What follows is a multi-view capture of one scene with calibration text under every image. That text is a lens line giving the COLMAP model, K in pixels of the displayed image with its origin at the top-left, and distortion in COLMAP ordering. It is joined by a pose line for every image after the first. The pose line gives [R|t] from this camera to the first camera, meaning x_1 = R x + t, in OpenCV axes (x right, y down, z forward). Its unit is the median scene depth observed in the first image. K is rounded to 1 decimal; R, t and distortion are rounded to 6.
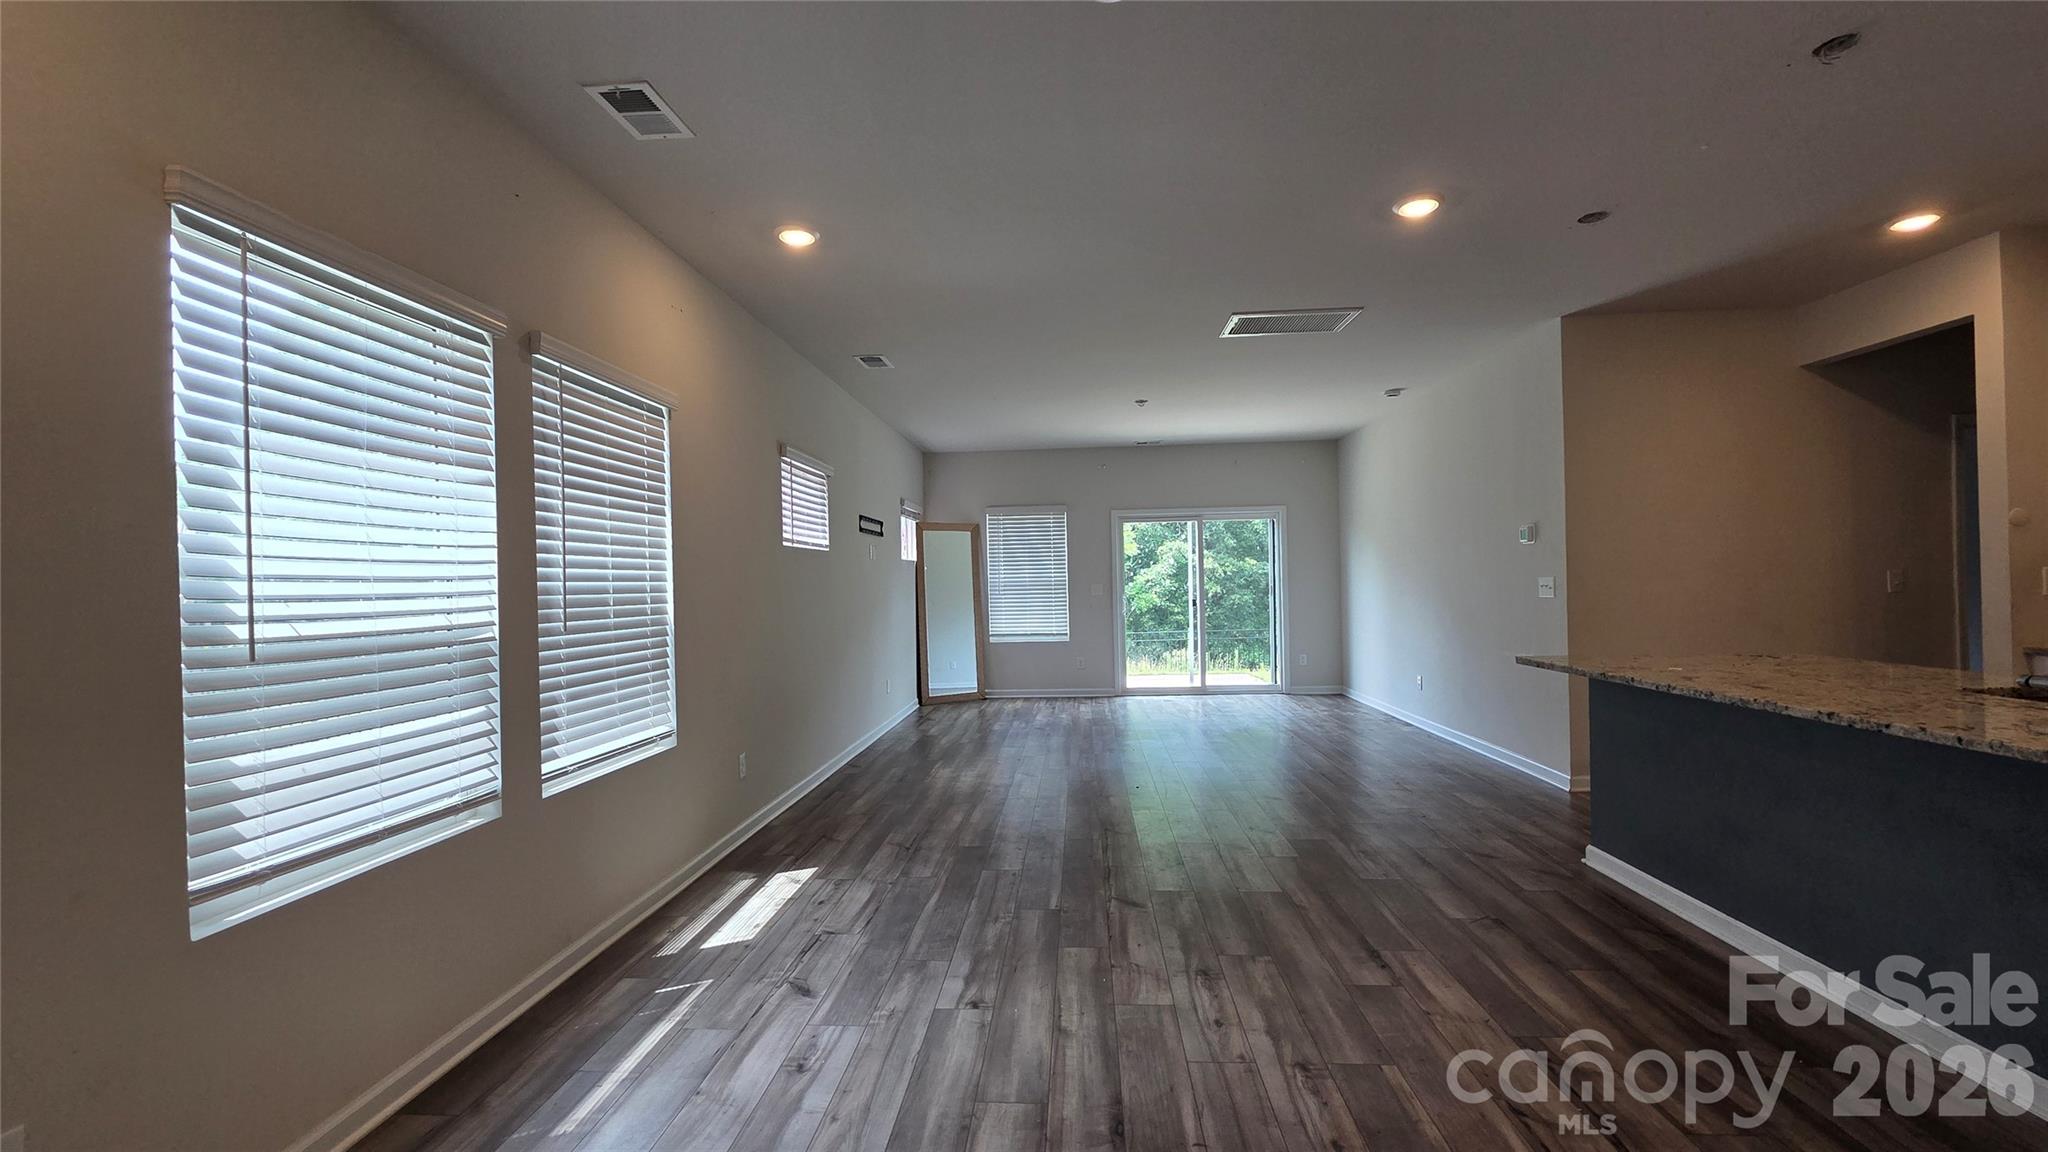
lens RADIAL K [[838.5, 0, 1021.3], [0, 838.5, 582.7], [0, 0, 1]] dist [0.001742, -0.001751]
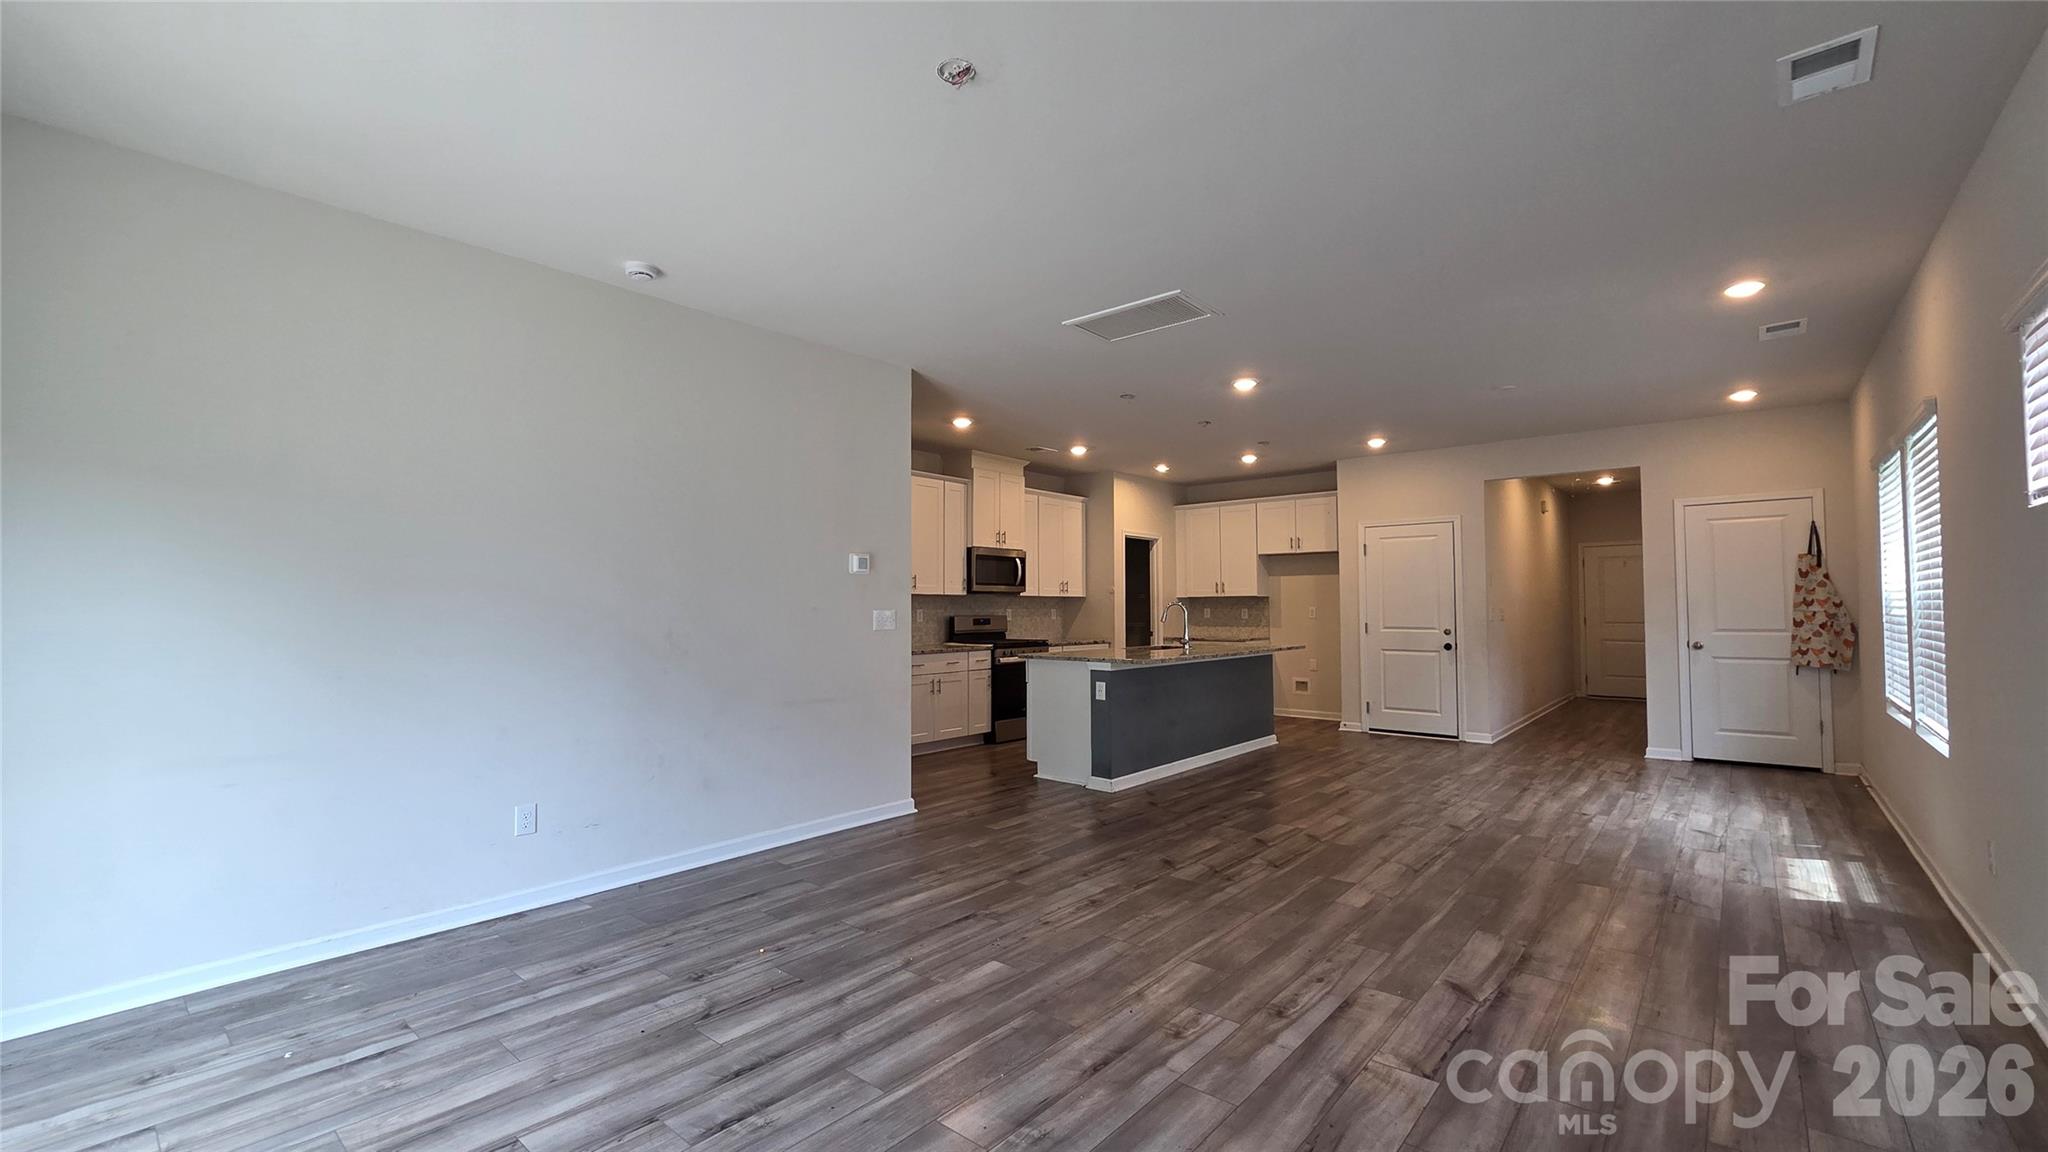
lens RADIAL K [[838.5, 0, 1024.8], [0, 838.5, 580.5], [0, 0, 1]] dist [0.001742, -0.001751]
pose [[-0.804050, 0.044689, 0.592879, -0.101008], [0.021422, 0.998701, -0.046225, 0.008656], [-0.594175, -0.024467, -0.803963, 1.777280]]
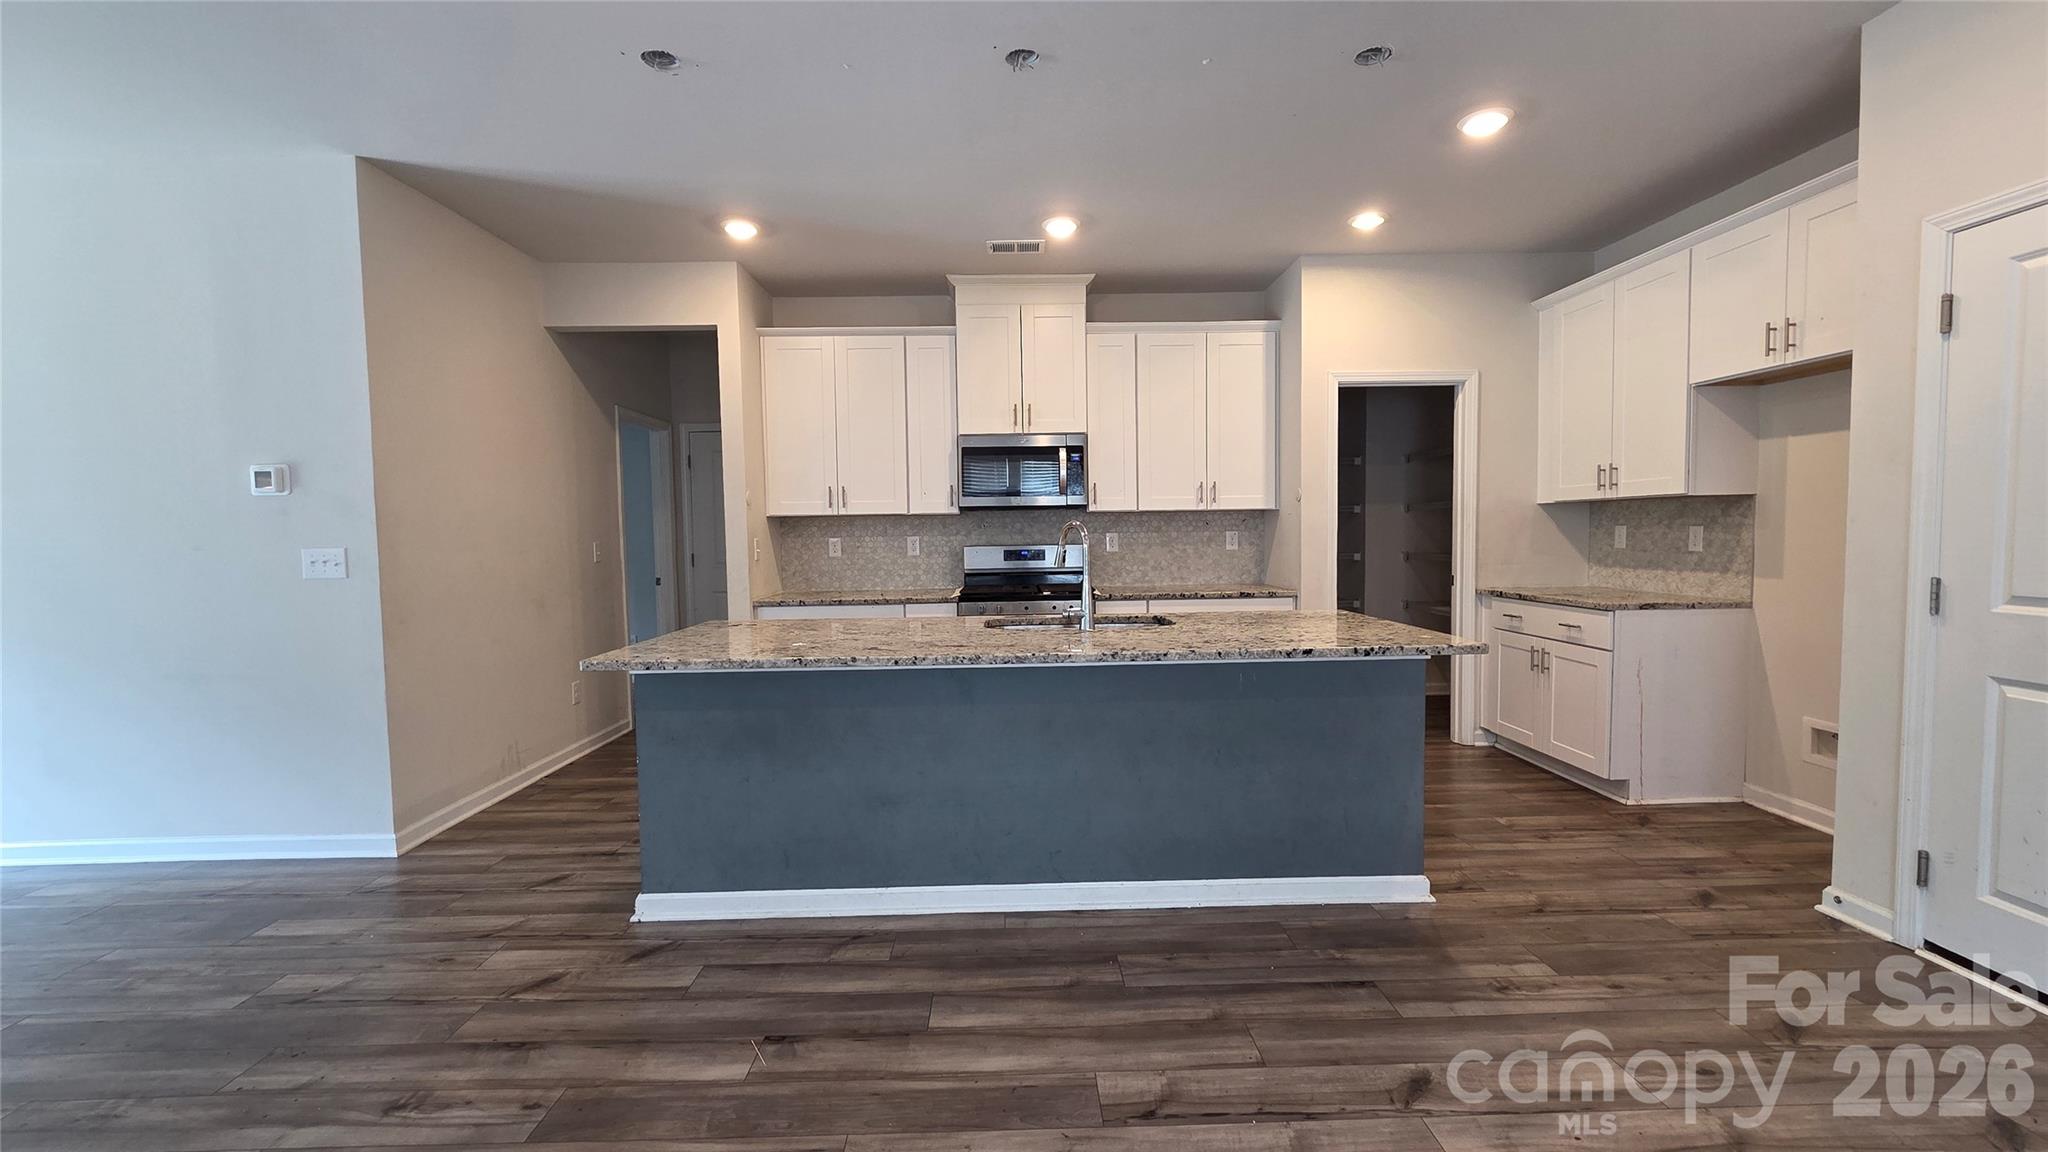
lens RADIAL K [[838.5, 0, 1021.7], [0, 838.5, 579.2], [0, 0, 1]] dist [0.001742, -0.001751]
pose [[-0.088023, -0.033948, 0.995540, -0.077089], [0.018364, 0.999194, 0.035696, 0.004339], [-0.995949, 0.021424, -0.087328, 0.539429]]
